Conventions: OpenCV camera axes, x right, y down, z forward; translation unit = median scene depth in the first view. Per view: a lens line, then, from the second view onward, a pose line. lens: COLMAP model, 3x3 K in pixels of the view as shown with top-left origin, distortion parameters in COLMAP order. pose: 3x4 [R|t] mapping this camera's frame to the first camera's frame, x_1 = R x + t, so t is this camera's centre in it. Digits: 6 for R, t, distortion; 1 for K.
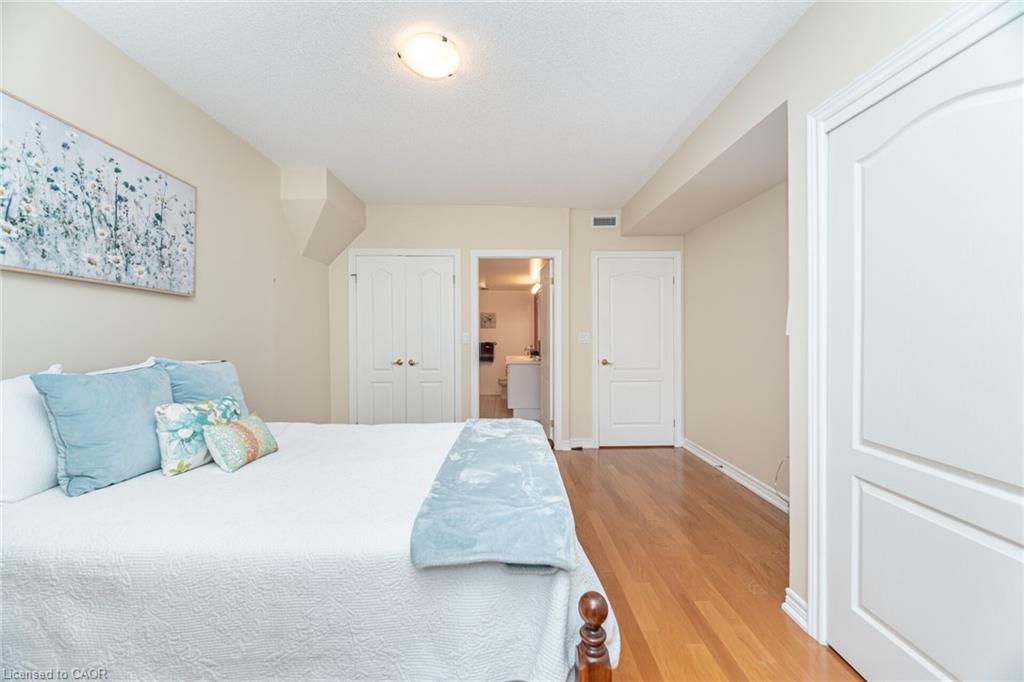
lens RADIAL K [[413.8, 0, 509.7], [0, 413.8, 342.9], [0, 0, 1]] dist [-0.000730, -0.000883]
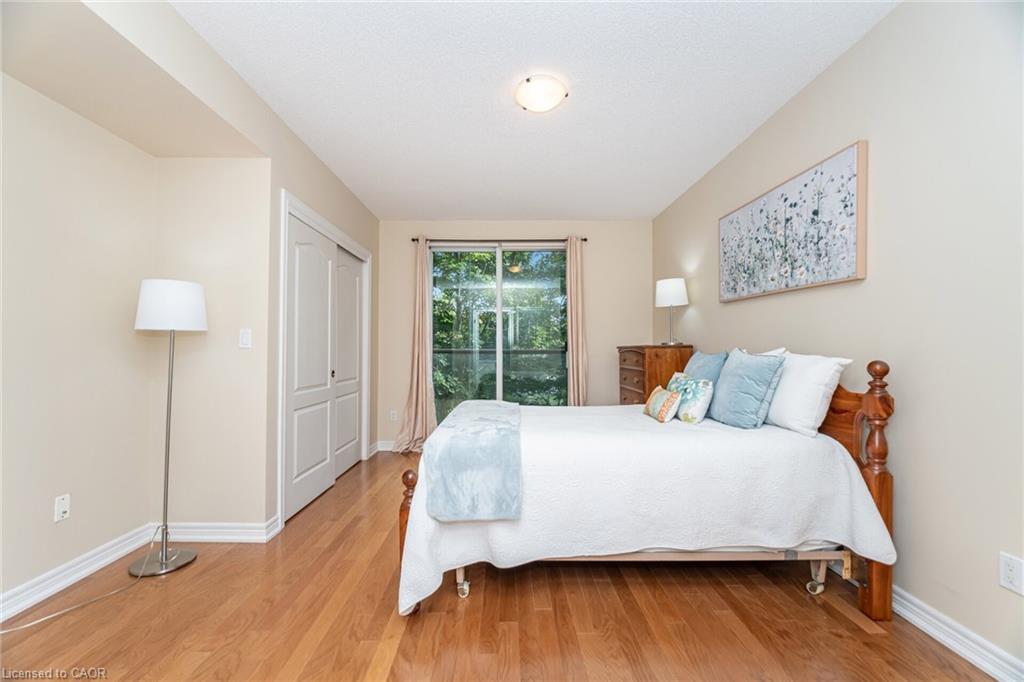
lens RADIAL K [[418.3, 0, 502.8], [0, 418.3, 346.2], [0, 0, 1]] dist [-0.000942, -0.000434]
pose [[-0.999874, 0.001585, 0.015805, -0.099851], [0.001822, 0.999886, 0.015021, 0.009416], [-0.015779, 0.015048, -0.999762, 2.213055]]
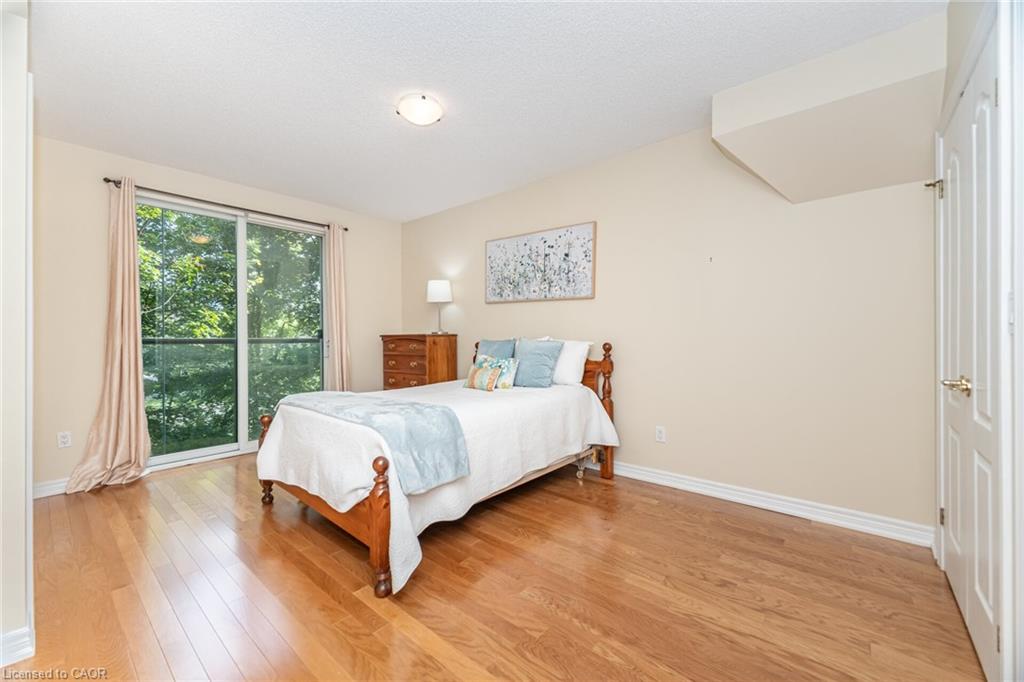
lens RADIAL K [[413.8, 0, 509.7], [0, 413.8, 342.9], [0, 0, 1]] dist [-0.000730, -0.000883]
pose [[-0.658083, 0.013383, -0.752826, 0.640673], [-0.012355, 0.999515, 0.028569, 0.012573], [0.752844, 0.028101, -0.657599, 2.111029]]
